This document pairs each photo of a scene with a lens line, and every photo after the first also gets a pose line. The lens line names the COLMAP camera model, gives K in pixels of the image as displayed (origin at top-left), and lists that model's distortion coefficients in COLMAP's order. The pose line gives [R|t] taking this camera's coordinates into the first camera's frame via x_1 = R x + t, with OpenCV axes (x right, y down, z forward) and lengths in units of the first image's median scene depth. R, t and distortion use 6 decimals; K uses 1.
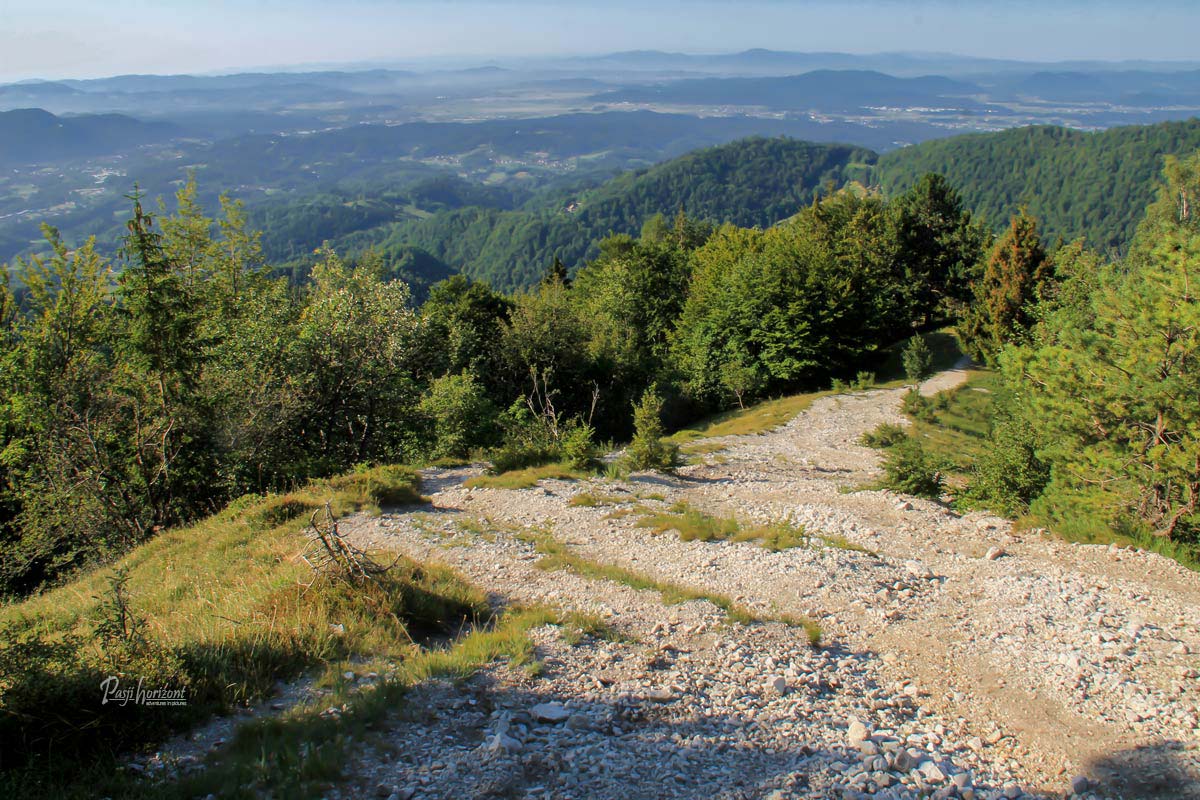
lens RADIAL K [[961.5, 0, 600.0], [0, 961.5, 400.0], [0, 0, 1]] dist [-0.238534, 0.170129]
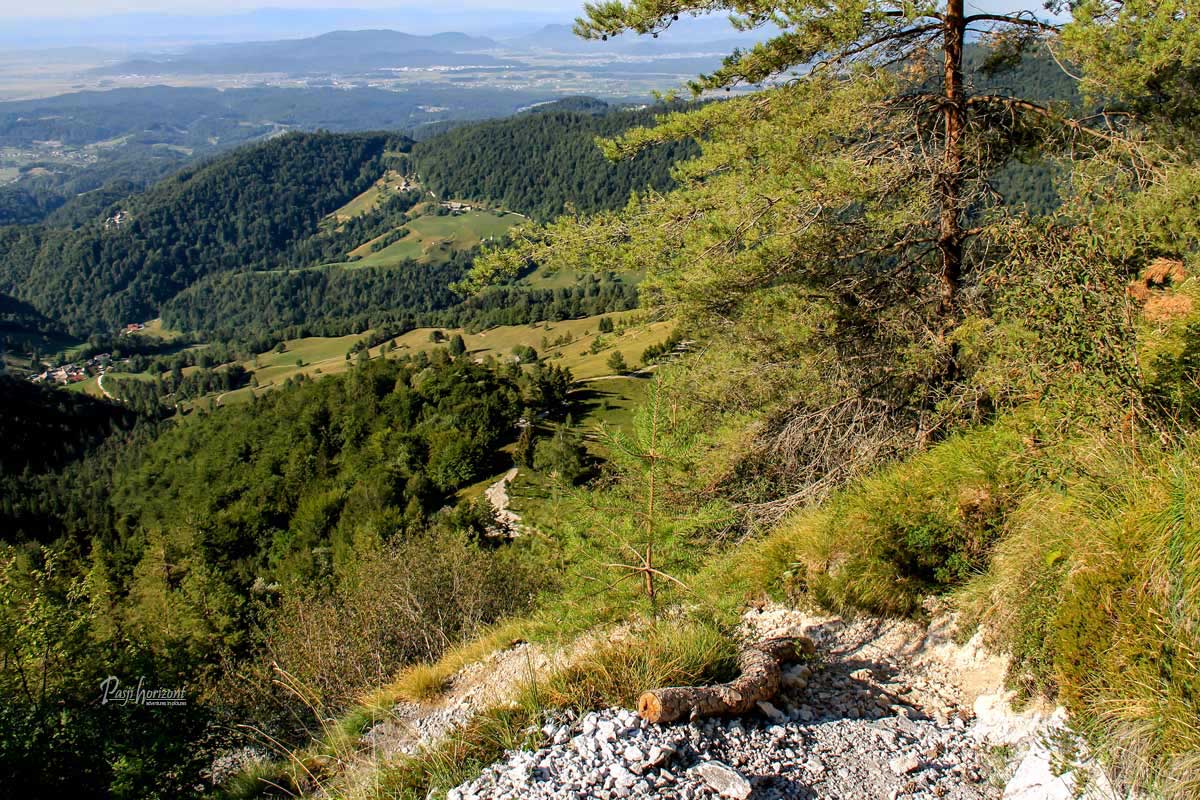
lens RADIAL K [[966.9, 0, 580.5], [0, 966.9, 400.7], [0, 0, 1]] dist [-0.185108, 0.147673]
pose [[0.895725, -0.145479, 0.420135, -0.034203], [0.127788, 0.989319, 0.070126, -0.019583], [-0.425849, -0.009125, 0.904748, -0.092752]]
